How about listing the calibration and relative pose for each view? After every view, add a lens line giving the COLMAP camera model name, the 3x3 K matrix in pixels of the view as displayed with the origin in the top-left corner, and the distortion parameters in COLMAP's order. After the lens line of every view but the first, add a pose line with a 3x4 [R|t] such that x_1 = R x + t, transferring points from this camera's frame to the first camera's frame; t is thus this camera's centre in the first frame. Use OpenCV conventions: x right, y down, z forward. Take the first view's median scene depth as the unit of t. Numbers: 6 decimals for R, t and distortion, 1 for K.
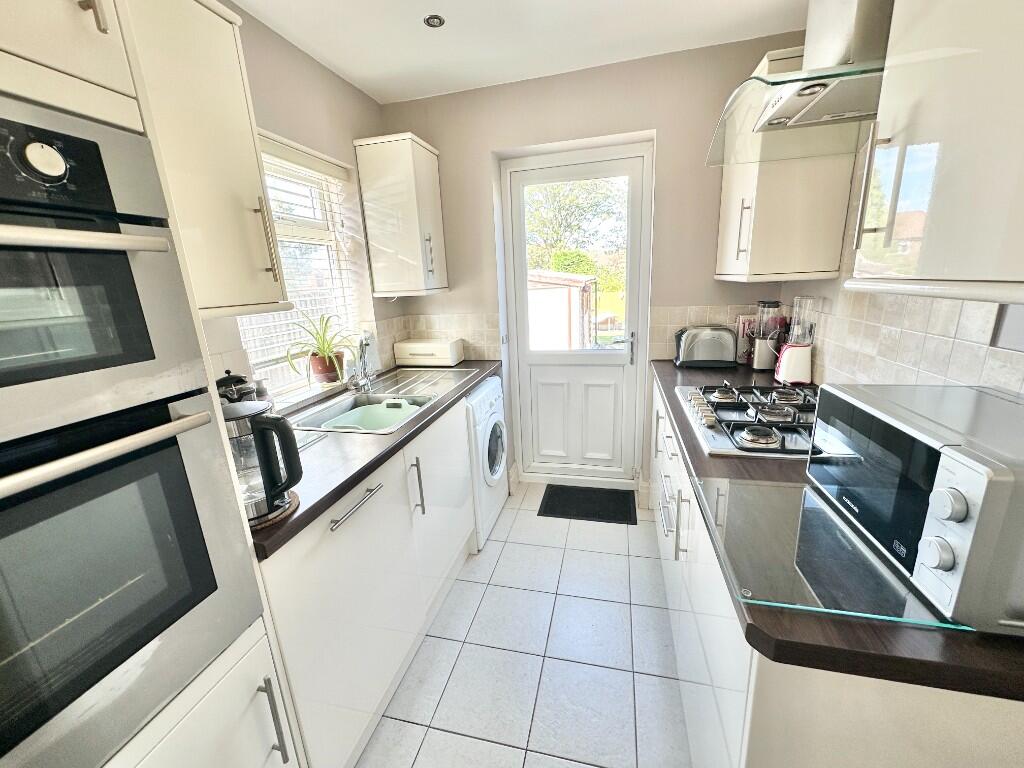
lens RADIAL K [[408.7, 0, 512.4], [0, 408.7, 384.1], [0, 0, 1]] dist [-0.006603, 0.000702]
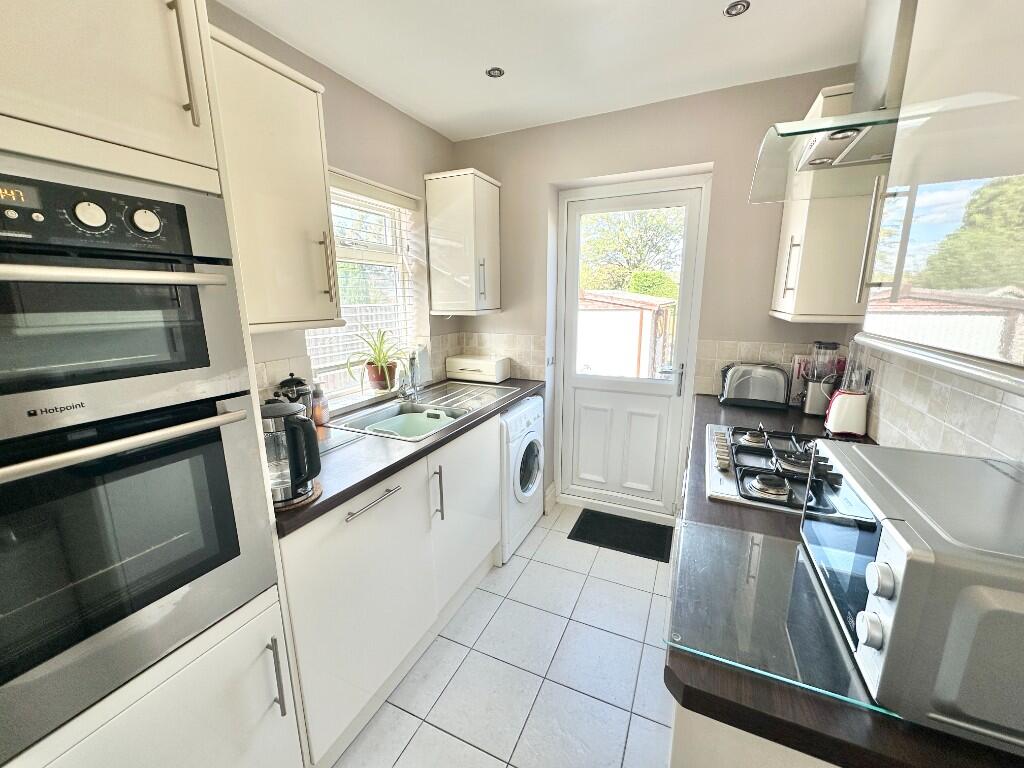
lens RADIAL K [[408.7, 0, 512.5], [0, 408.7, 384.0], [0, 0, 1]] dist [-0.006603, 0.000702]
pose [[0.980811, 0.081849, -0.176948, 0.117777], [-0.088517, 0.995619, -0.030110, -0.020343], [0.173708, 0.045195, 0.983760, -0.041269]]
